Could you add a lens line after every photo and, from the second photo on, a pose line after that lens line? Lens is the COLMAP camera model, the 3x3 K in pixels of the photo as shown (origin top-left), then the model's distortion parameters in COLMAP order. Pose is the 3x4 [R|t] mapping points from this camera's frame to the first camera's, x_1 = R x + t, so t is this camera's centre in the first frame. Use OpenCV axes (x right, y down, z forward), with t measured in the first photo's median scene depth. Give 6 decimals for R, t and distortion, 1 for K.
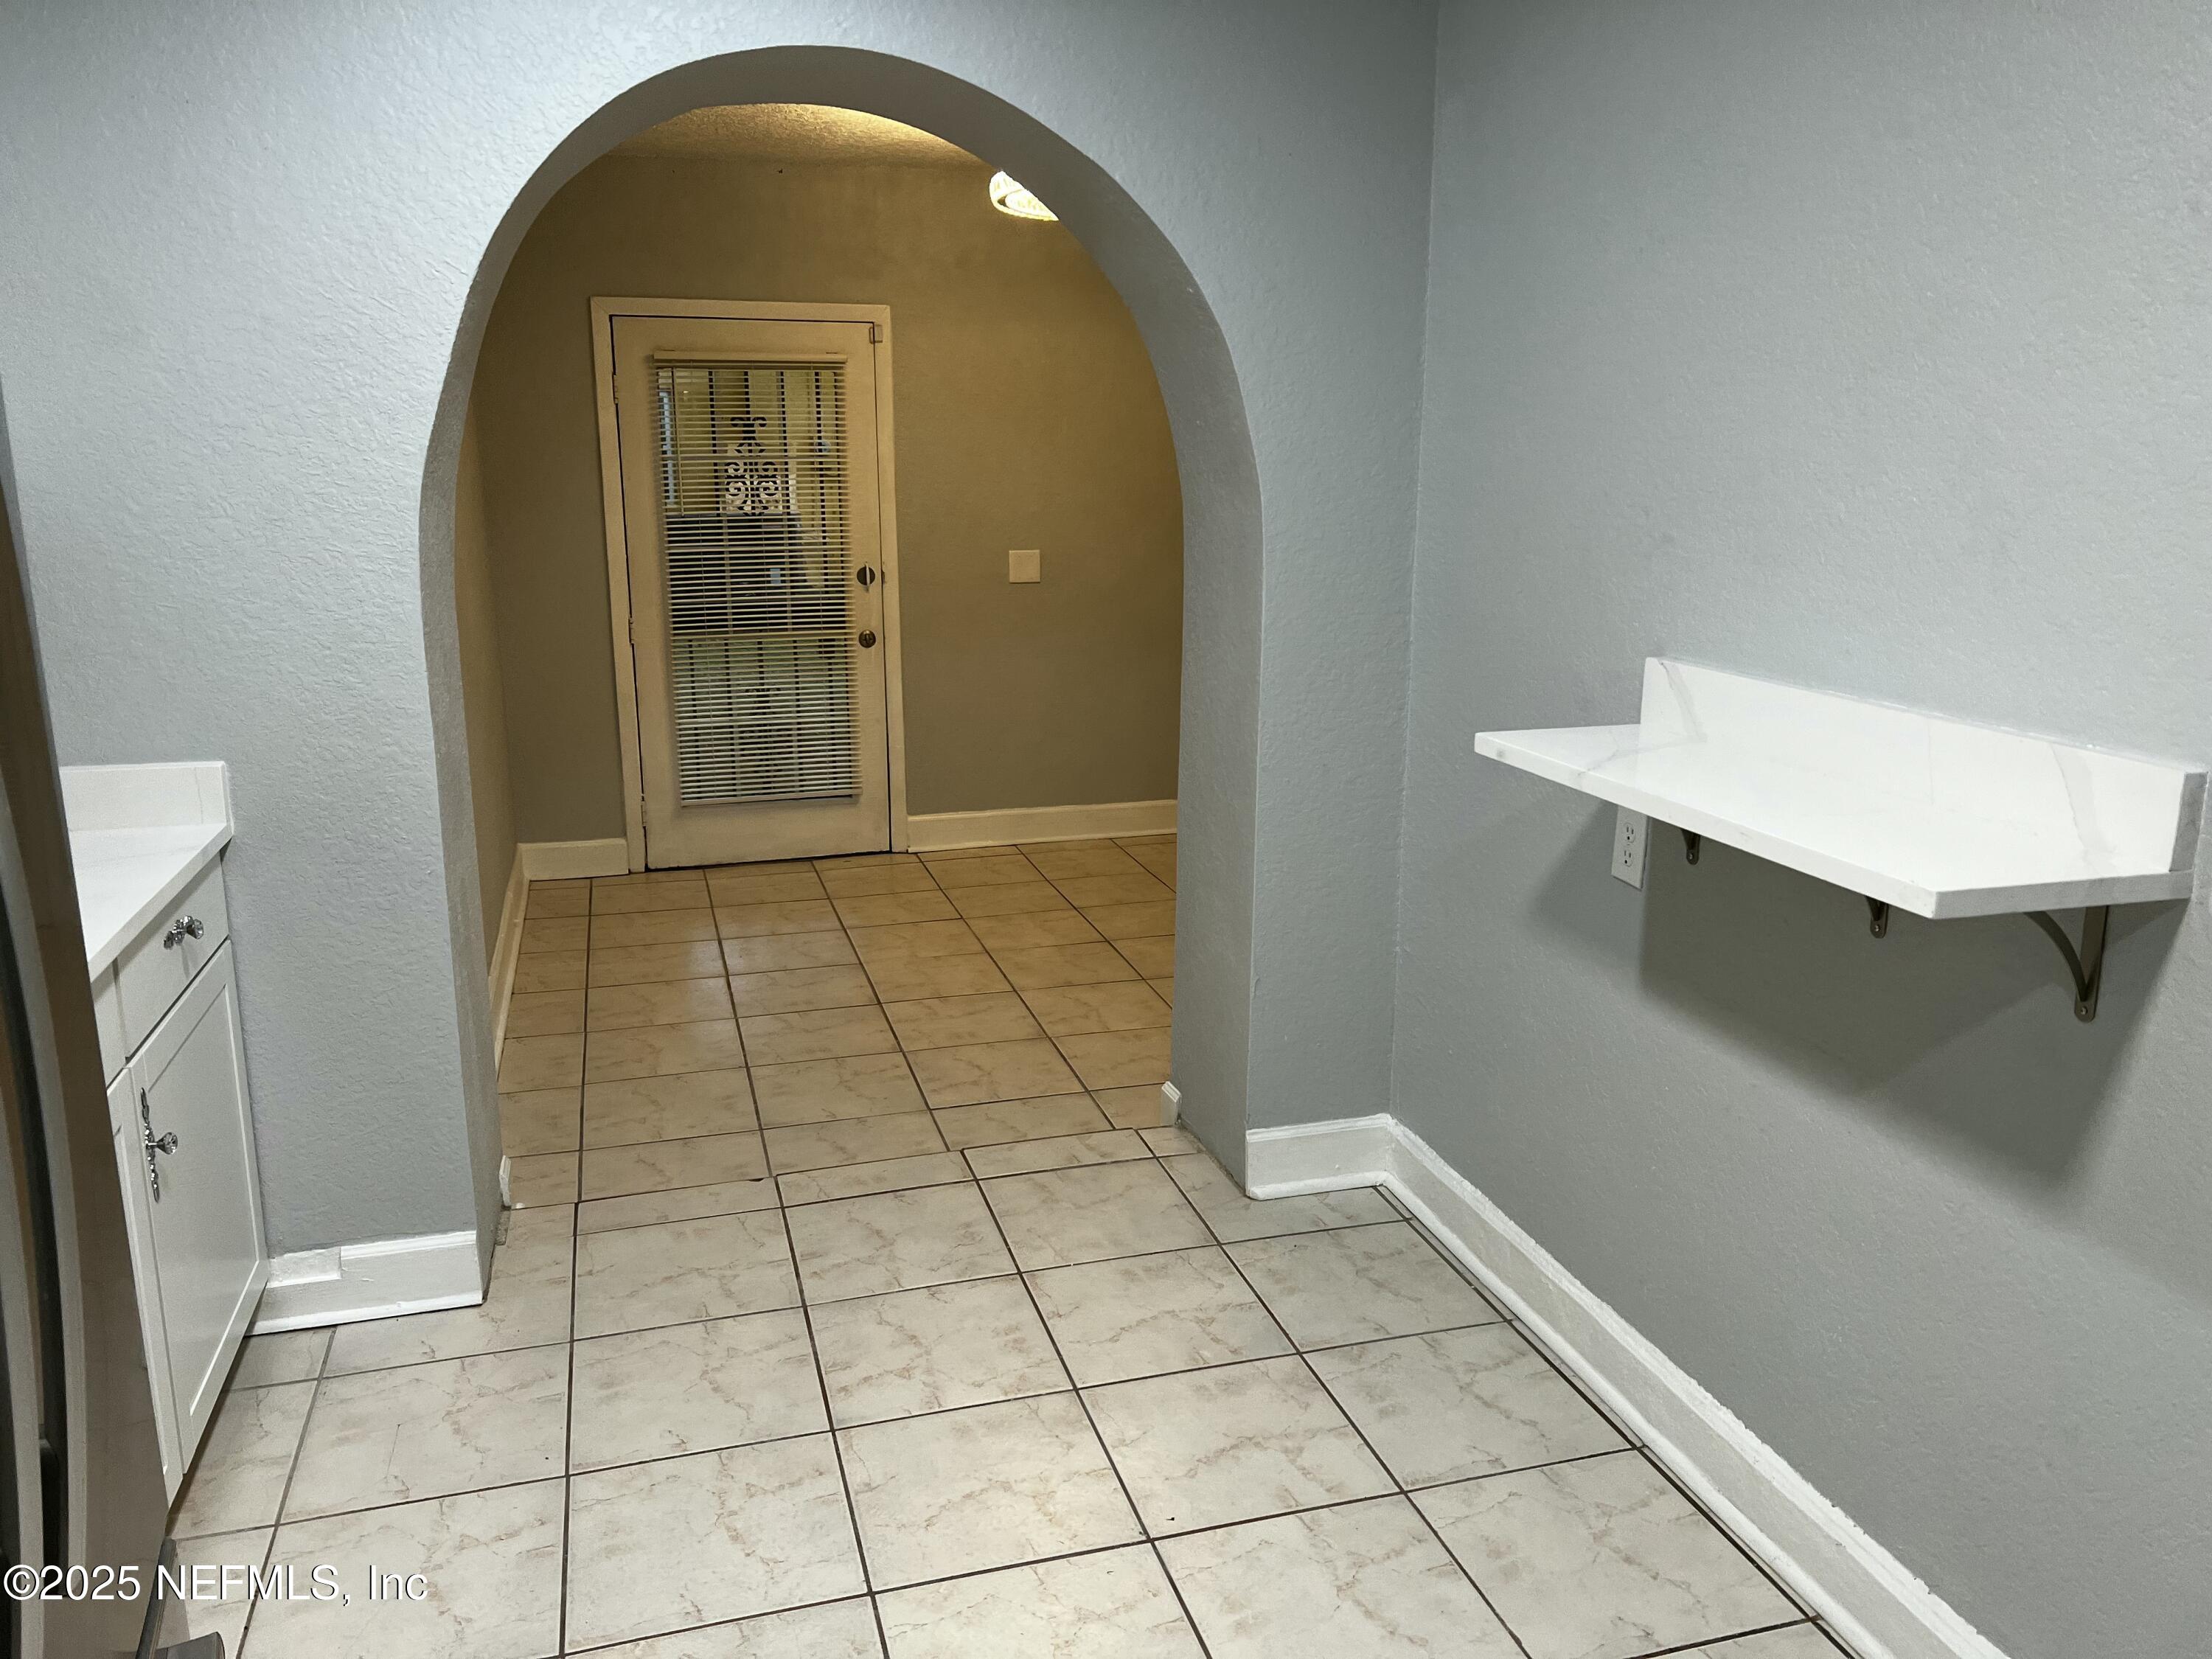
lens RADIAL K [[1669.9, 0, 1106.0], [0, 1669.9, 829.5], [0, 0, 1]] dist [0.001089, -0.000139]
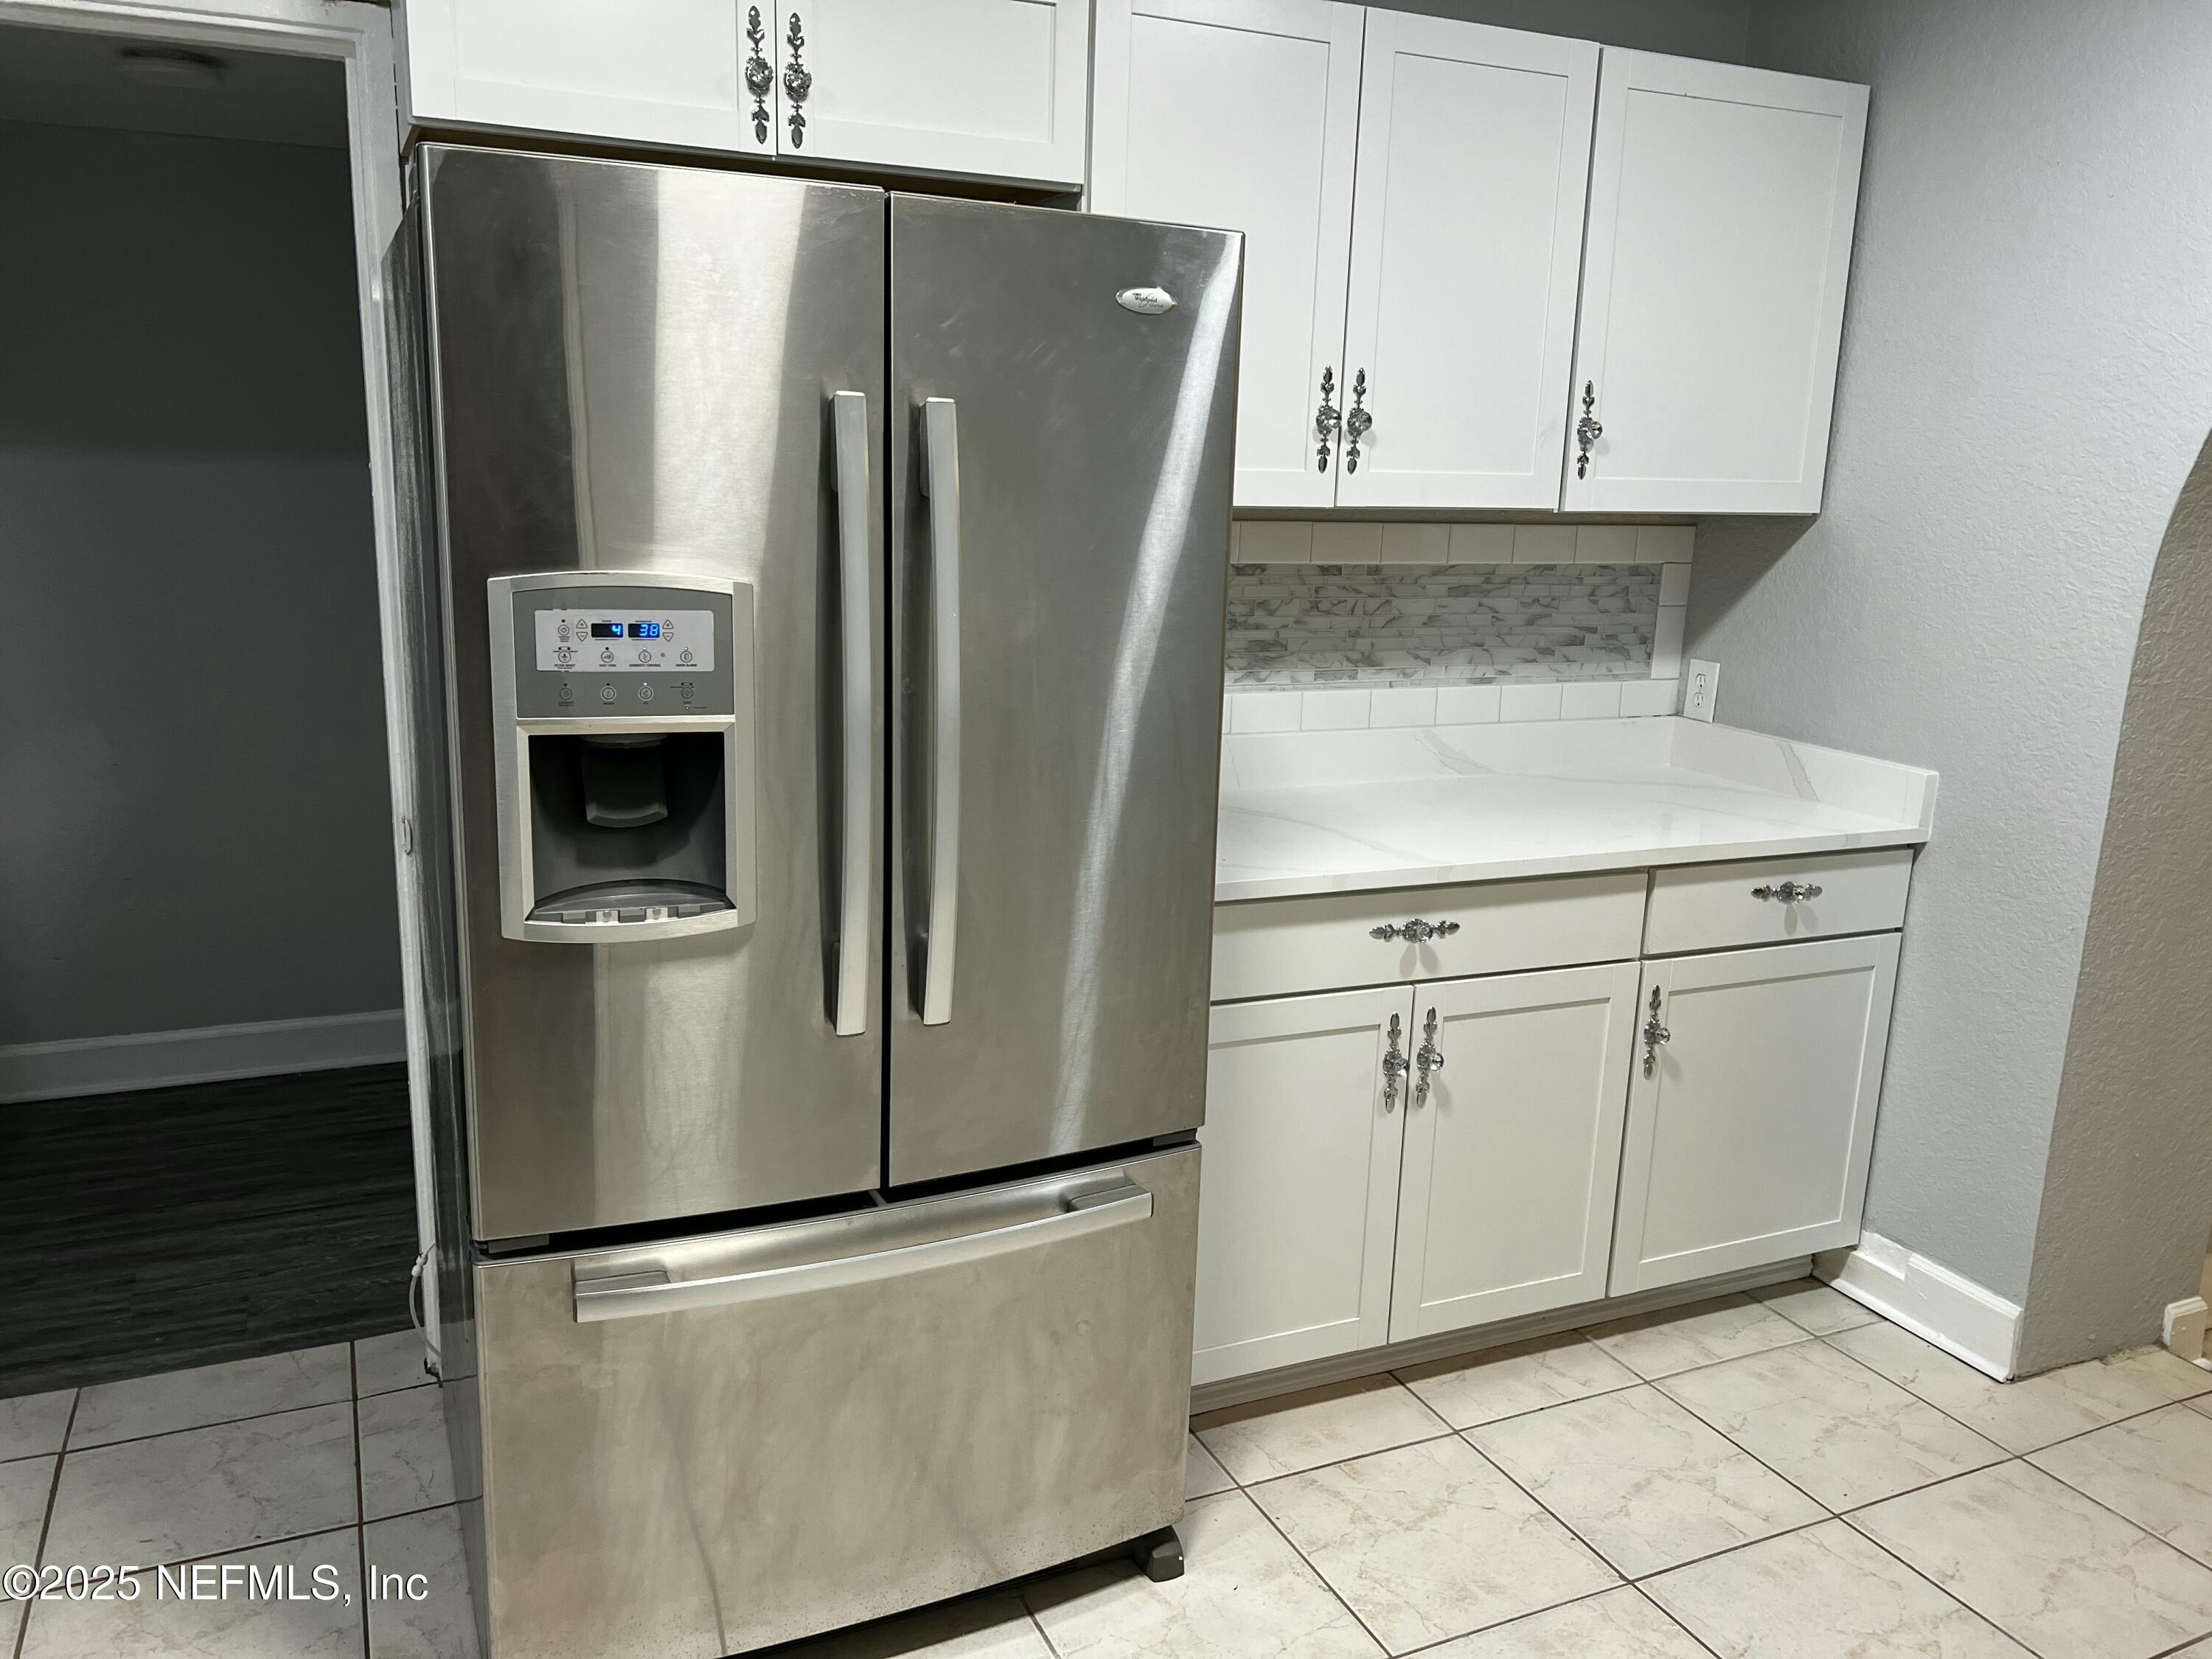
lens RADIAL K [[1669.9, 0, 1106.0], [0, 1669.9, 829.5], [0, 0, 1]] dist [0.001089, -0.000139]
pose [[0.139795, 0.214757, -0.966611, 0.453905], [-0.257667, 0.950455, 0.173903, -0.055158], [0.956067, 0.224753, 0.188205, 0.290104]]
